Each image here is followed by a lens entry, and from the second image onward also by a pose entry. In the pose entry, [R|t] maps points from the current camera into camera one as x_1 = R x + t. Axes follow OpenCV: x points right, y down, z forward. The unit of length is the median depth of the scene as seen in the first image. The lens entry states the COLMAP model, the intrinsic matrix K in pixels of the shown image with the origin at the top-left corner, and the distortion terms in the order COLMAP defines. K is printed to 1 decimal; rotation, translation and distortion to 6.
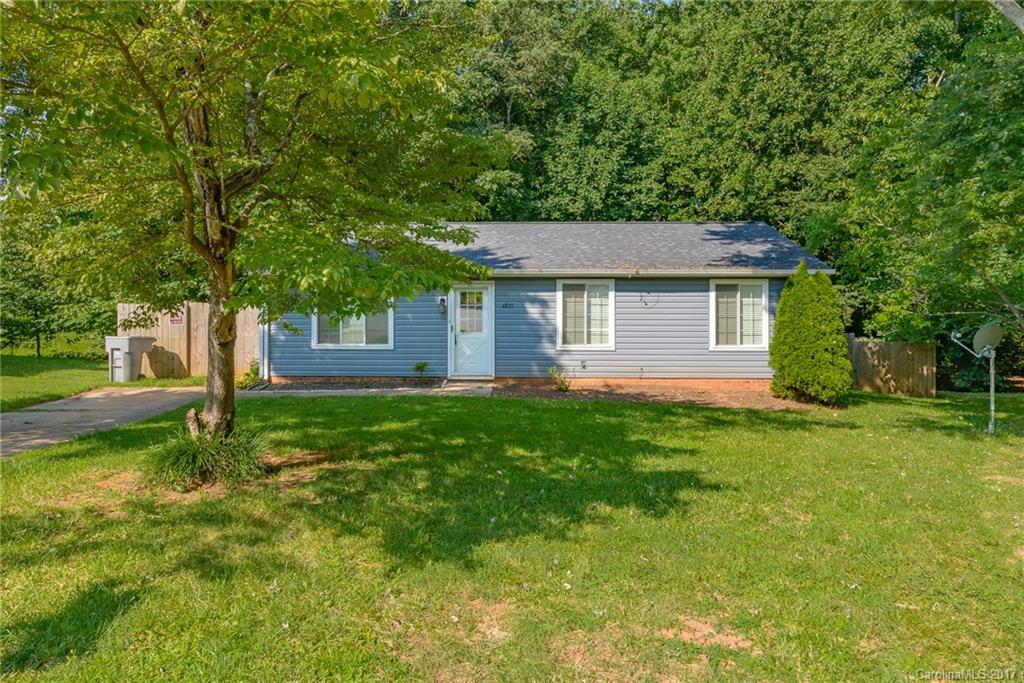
lens RADIAL K [[593.0, 0, 513.7], [0, 593.0, 311.7], [0, 0, 1]] dist [0.001465, 0.000362]
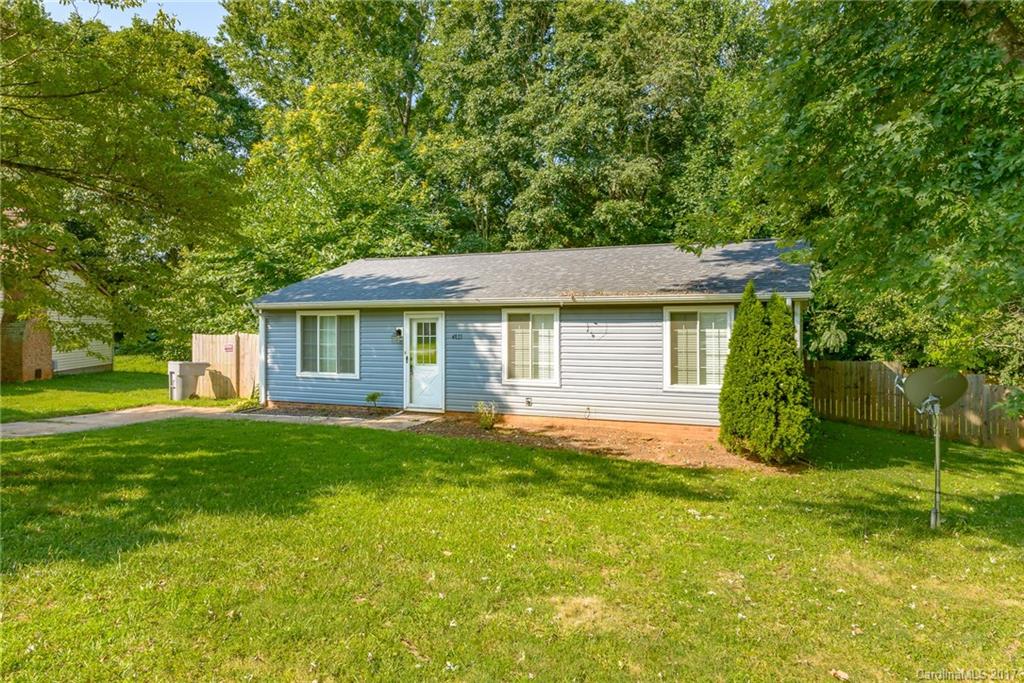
lens RADIAL K [[570.4, 0, 512.0], [0, 570.4, 341.5], [0, 0, 1]] dist [0.000207, 0.000061]
pose [[0.950386, 0.006005, -0.311016, 0.365198], [-0.006750, 0.999976, -0.001318, -0.001981], [0.311001, 0.003352, 0.950404, 0.151774]]
